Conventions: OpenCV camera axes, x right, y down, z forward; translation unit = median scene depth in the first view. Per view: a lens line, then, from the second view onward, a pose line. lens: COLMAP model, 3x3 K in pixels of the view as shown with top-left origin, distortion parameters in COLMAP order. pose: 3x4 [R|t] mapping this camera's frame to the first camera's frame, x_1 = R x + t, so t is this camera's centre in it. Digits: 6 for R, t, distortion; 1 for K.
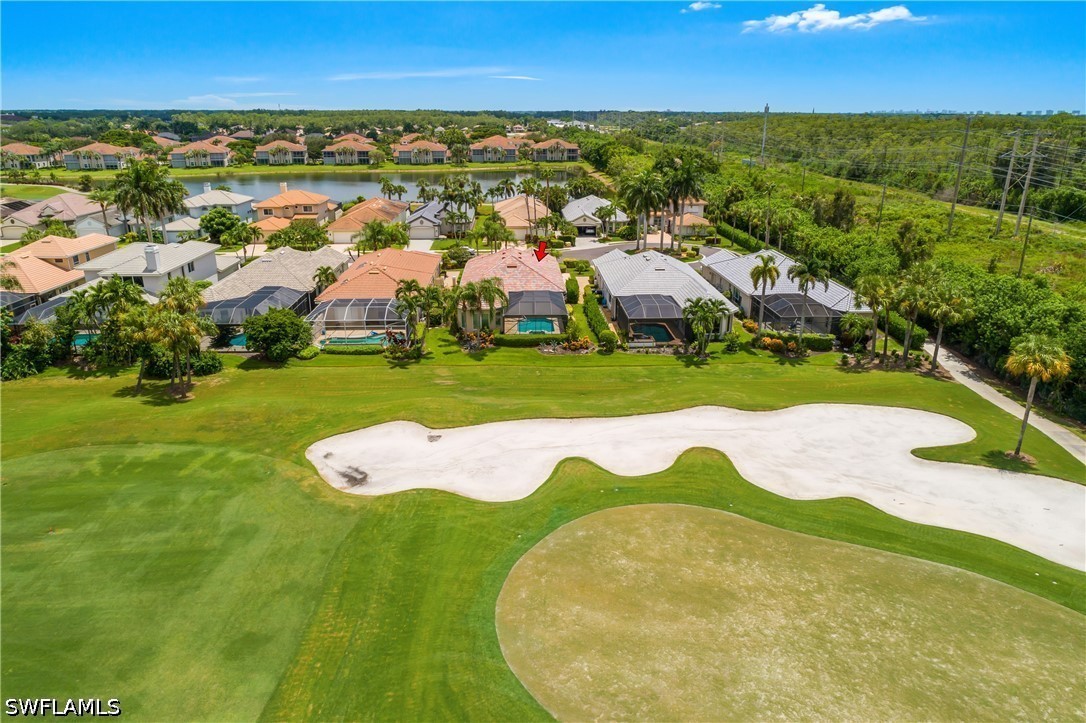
lens RADIAL K [[720.7, 0, 543.0], [0, 720.7, 361.5], [0, 0, 1]] dist [-0.005597, 0.001435]
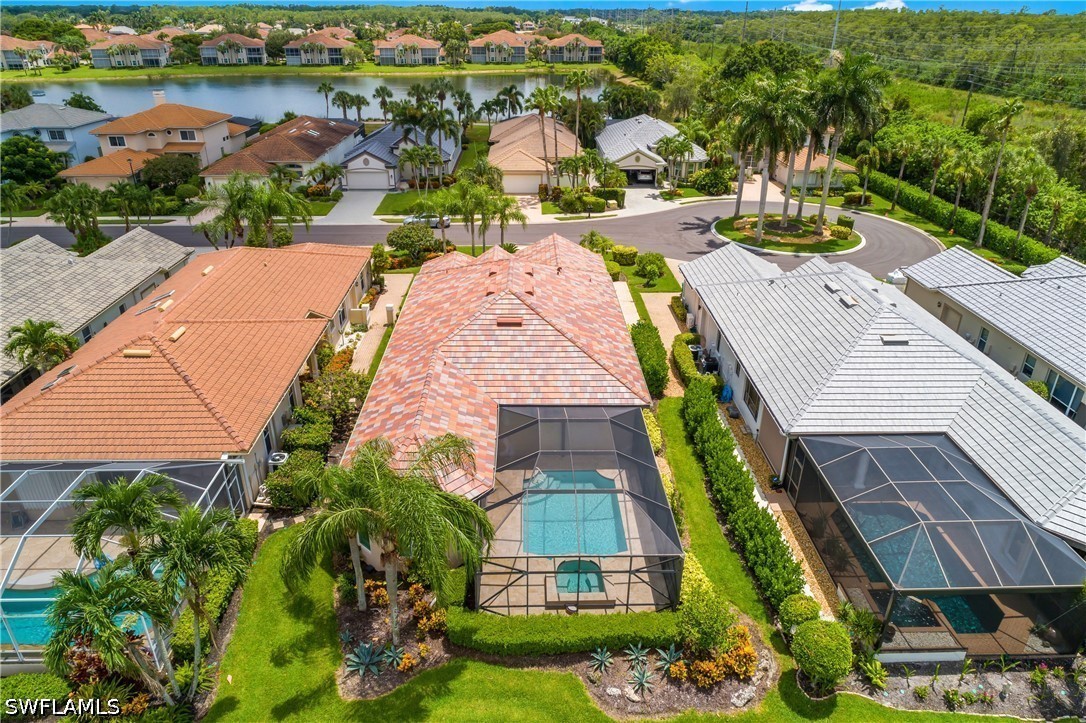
lens RADIAL K [[720.7, 0, 543.0], [0, 720.7, 361.5], [0, 0, 1]] dist [-0.005597, 0.001435]
pose [[0.999882, 0.010677, -0.011059, -0.006164], [-0.009280, 0.992802, 0.119406, -0.048125], [0.012255, -0.119289, 0.992784, 0.183849]]
